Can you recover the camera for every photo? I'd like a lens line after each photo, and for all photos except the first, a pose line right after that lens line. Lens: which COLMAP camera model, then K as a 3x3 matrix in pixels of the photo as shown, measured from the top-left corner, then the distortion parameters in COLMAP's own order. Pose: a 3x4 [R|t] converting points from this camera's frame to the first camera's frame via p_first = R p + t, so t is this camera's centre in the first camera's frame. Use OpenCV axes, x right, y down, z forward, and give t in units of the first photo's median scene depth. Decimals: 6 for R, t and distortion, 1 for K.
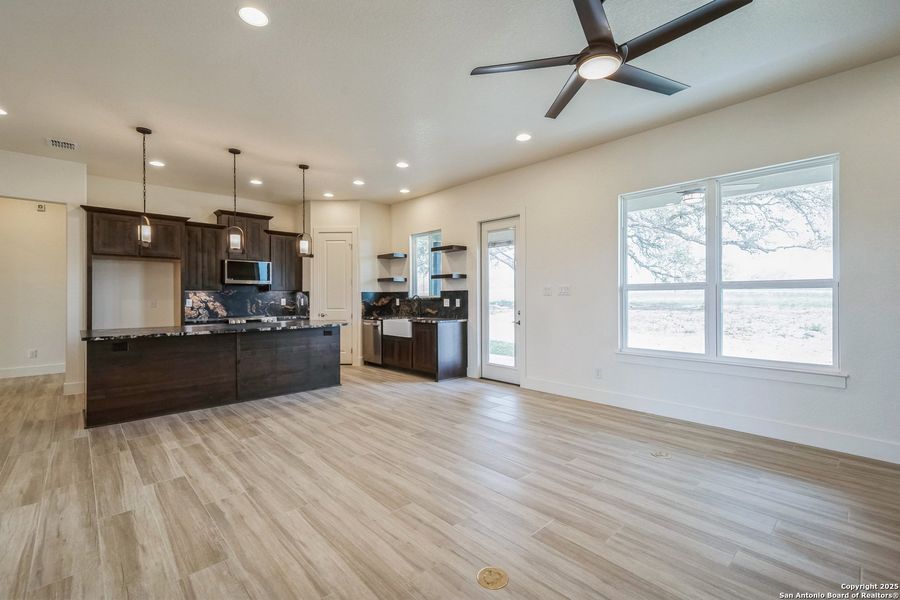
lens RADIAL K [[395.5, 0, 446.3], [0, 395.5, 300.2], [0, 0, 1]] dist [0.008682, -0.000386]
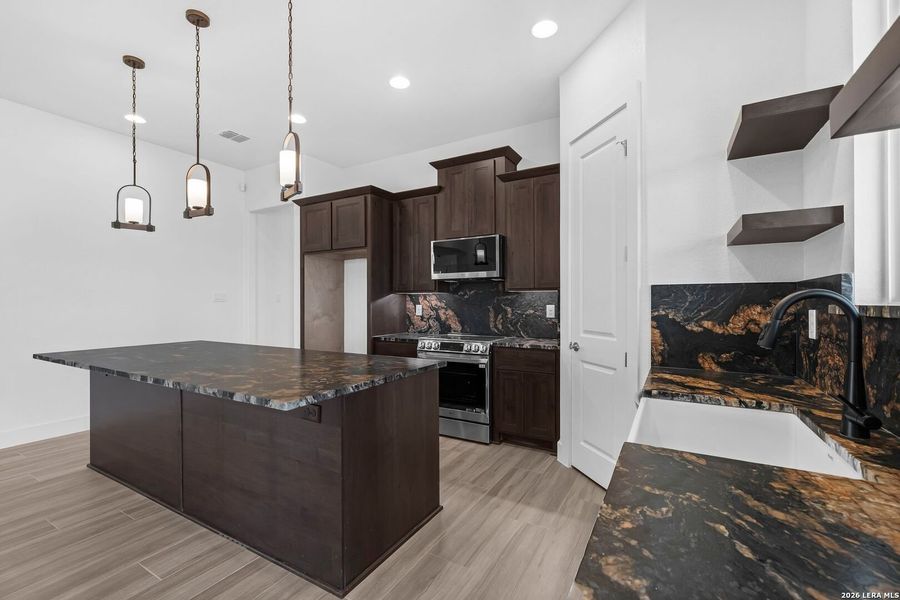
lens RADIAL K [[395.5, 0, 446.3], [0, 395.5, 300.2], [0, 0, 1]] dist [0.008682, -0.000386]
pose [[0.286195, -0.003064, -0.958167, 0.035650], [-0.006718, 0.999964, -0.005204, -0.007247], [0.958148, 0.007926, 0.286164, 0.812674]]
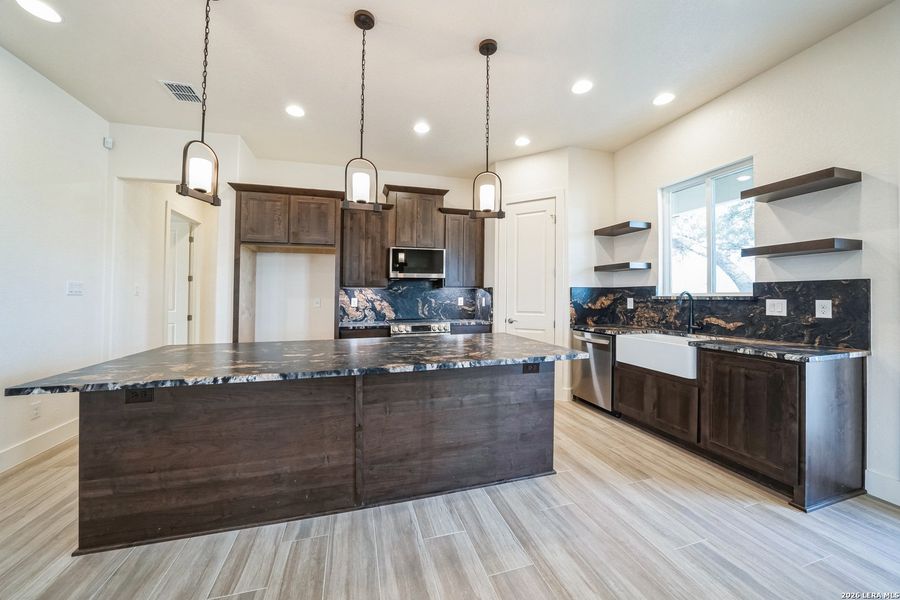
lens RADIAL K [[315.9, 0, 447.6], [0, 315.9, 289.7], [0, 0, 1]] dist [-0.019701, 0.000072]
pose [[0.892893, -0.007562, -0.450204, -0.172393], [-0.003726, 0.999701, -0.024182, -0.004159], [0.450253, 0.023270, 0.892598, 0.482202]]
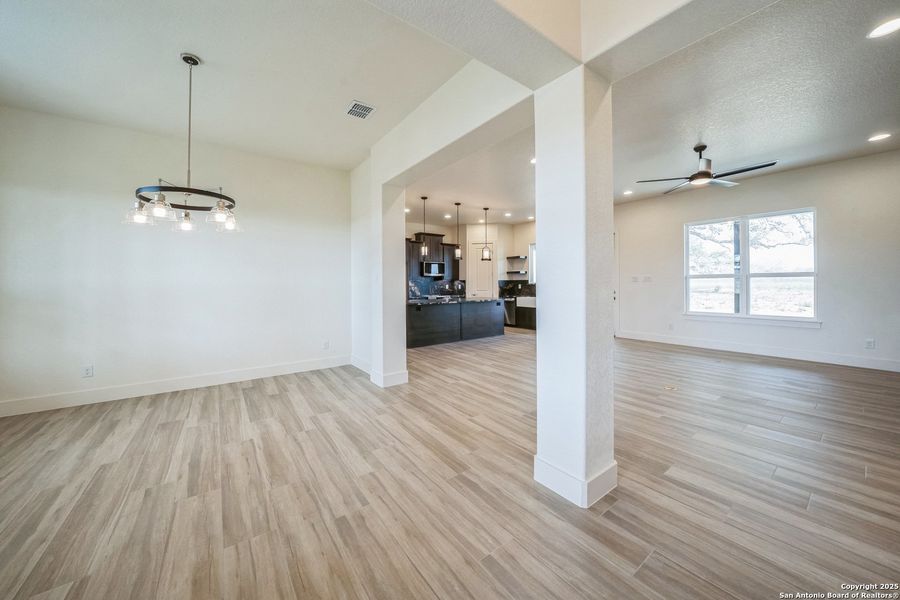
lens RADIAL K [[315.9, 0, 447.6], [0, 315.9, 289.7], [0, 0, 1]] dist [-0.019701, 0.000072]
pose [[0.993031, -0.003503, -0.117798, -0.286787], [0.004734, 0.999937, 0.010174, 0.003724], [0.117755, -0.010661, 0.992985, -0.318586]]
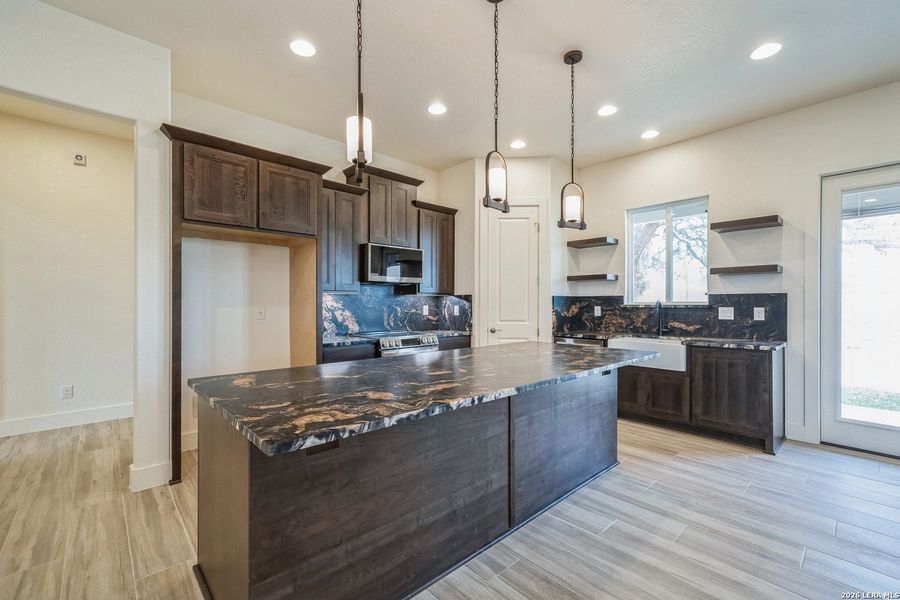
lens RADIAL K [[382.5, 0, 446.6], [0, 382.5, 302.3], [0, 0, 1]] dist [0.004098, 0.000306]
pose [[0.999978, 0.004205, -0.005062, -0.414376], [-0.004265, 0.999921, -0.011832, -0.001836], [0.005012, 0.011853, 0.999917, 0.382698]]
